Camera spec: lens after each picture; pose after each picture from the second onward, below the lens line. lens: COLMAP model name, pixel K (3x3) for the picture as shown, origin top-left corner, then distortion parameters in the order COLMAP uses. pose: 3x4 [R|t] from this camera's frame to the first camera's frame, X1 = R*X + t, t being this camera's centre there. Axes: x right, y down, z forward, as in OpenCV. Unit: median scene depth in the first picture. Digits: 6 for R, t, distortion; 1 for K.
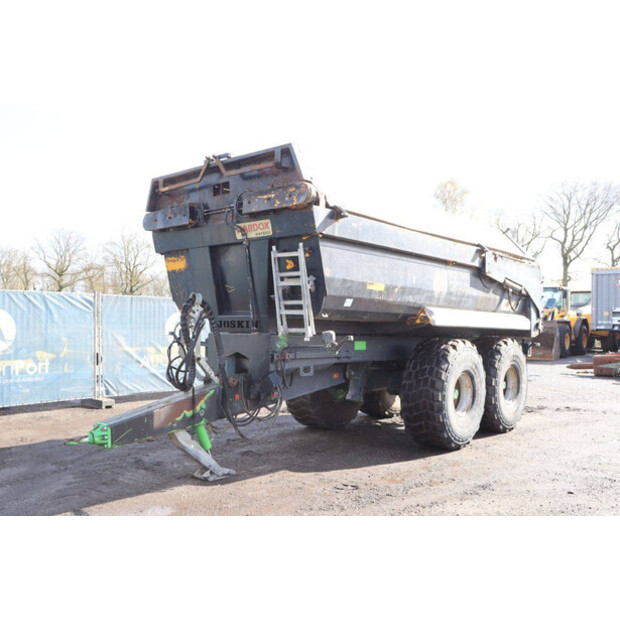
lens RADIAL K [[615.9, 0, 313.2], [0, 615.9, 314.5], [0, 0, 1]] dist [-0.074236, 0.000000]
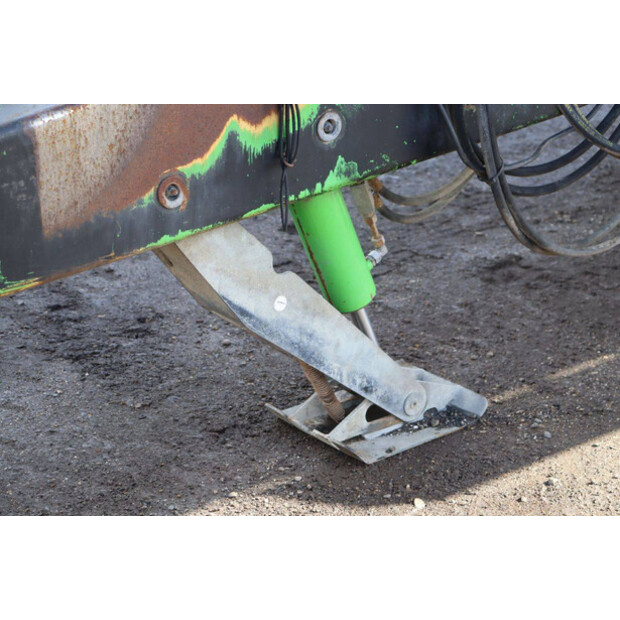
lens RADIAL K [[1176.3, 0, 307.7], [0, 1176.3, 313.7], [0, 0, 1]] dist [0.250961, 0.000000]
pose [[0.983913, 0.048857, -0.171839, -0.114147], [0.015475, 0.934955, 0.354428, 0.080209], [0.177978, -0.351386, 0.919158, 0.600992]]
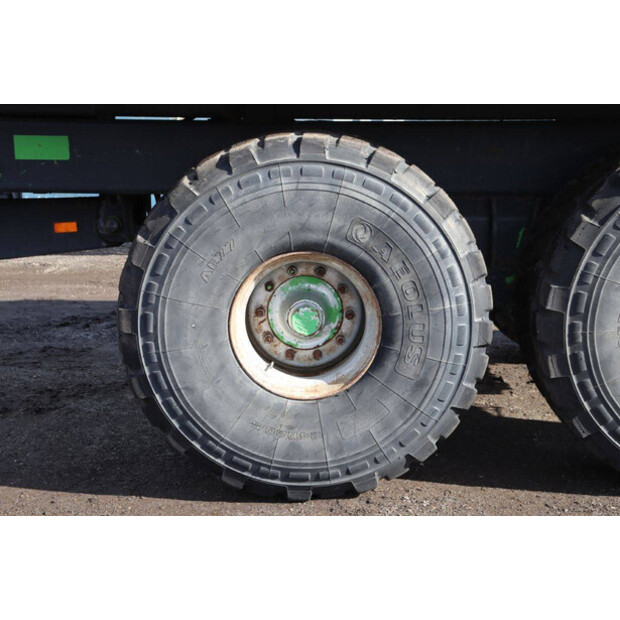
lens RADIAL K [[1013.9, 0, 315.4], [0, 1013.9, 315.8], [0, 0, 1]] dist [0.120856, 0.000000]
pose [[0.637220, 0.137788, -0.758264, 0.724332], [0.026780, 0.979335, 0.200465, 0.034582], [0.770216, -0.148047, 0.620362, 0.828391]]
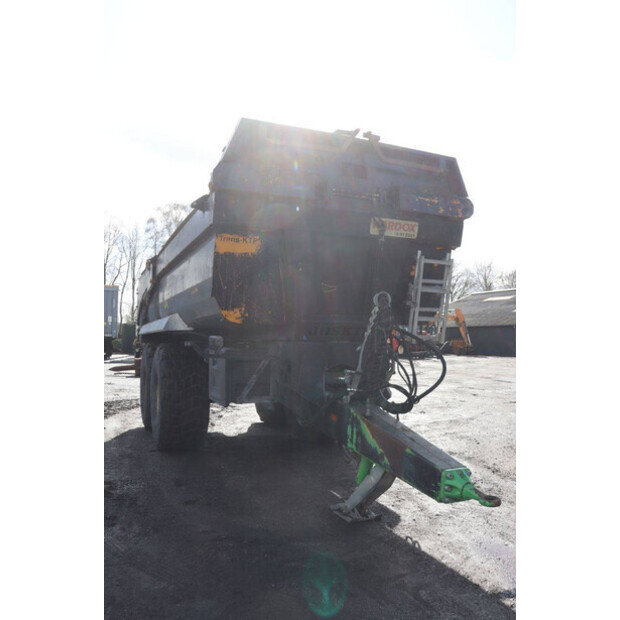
lens RADIAL K [[505.5, 0, 308.1], [0, 505.5, 315.4], [0, 0, 1]] dist [-0.108321, 0.028603]
pose [[0.433553, 0.033476, 0.900506, -0.766570], [-0.016478, 0.999437, -0.029220, 0.015464], [-0.900977, -0.002170, 0.433861, 0.731554]]
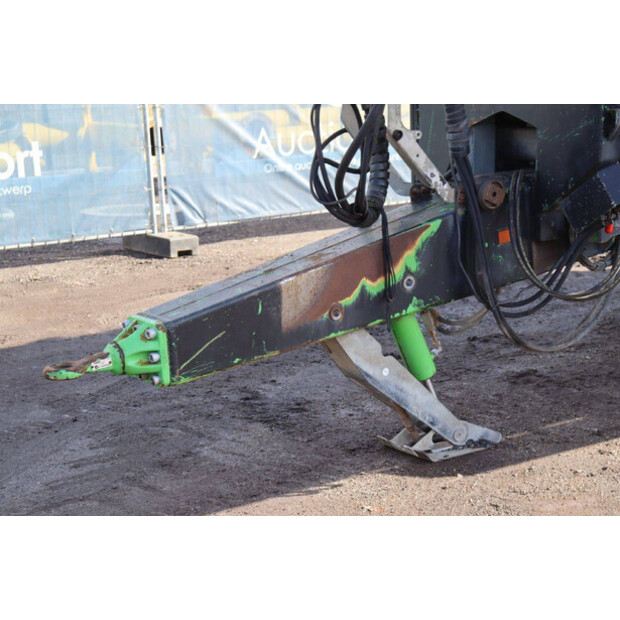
lens RADIAL K [[1298.0, 0, 308.1], [0, 1298.0, 324.6], [0, 0, 1]] dist [0.331102, 0.000000]
pose [[0.971020, 0.008396, -0.238850, -0.048728], [0.043727, 0.976272, 0.212087, 0.014708], [0.234963, -0.216385, 0.947613, 0.218441]]
